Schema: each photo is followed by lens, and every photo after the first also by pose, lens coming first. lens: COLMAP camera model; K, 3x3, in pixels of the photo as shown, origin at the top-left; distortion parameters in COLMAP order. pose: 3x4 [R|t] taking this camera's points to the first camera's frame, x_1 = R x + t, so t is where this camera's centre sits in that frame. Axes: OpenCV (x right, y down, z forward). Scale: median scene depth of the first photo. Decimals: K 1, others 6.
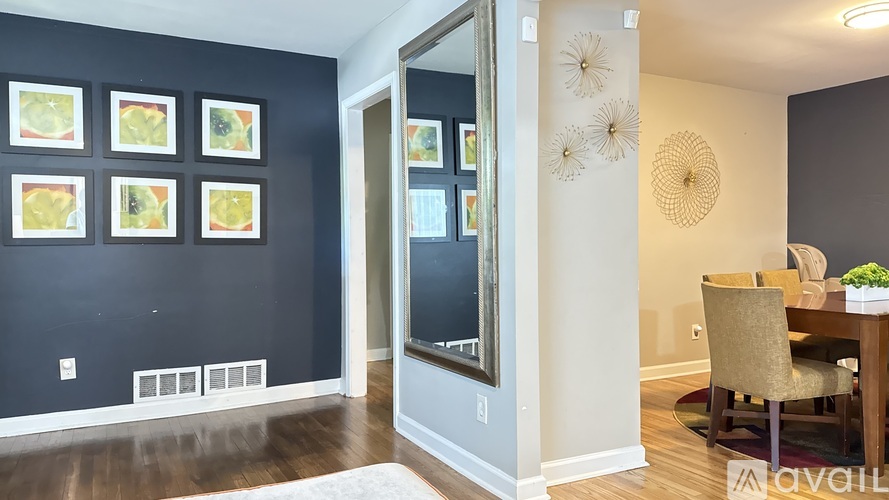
lens RADIAL K [[630.2, 0, 439.0], [0, 630.2, 251.7], [0, 0, 1]] dist [0.046456, -0.029023]
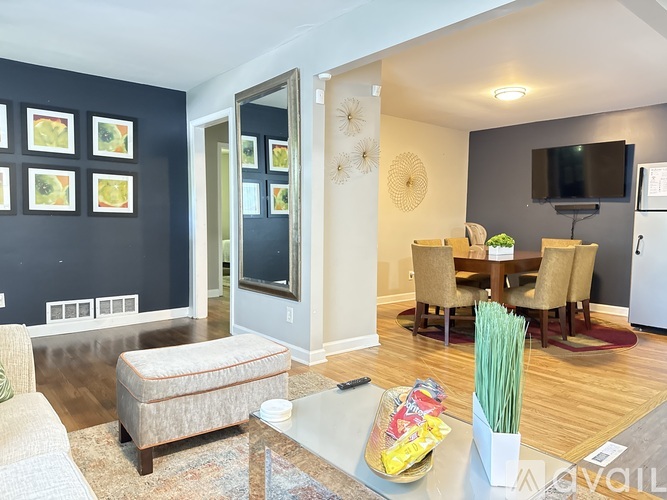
lens RADIAL K [[475.6, 0, 334.7], [0, 475.6, 250.1], [0, 0, 1]] dist [0.005648, -0.002411]
pose [[0.979024, 0.004712, 0.203692, -0.053352], [-0.015287, 0.998613, 0.050375, 0.002578], [-0.203172, -0.052433, 0.977738, -0.200736]]
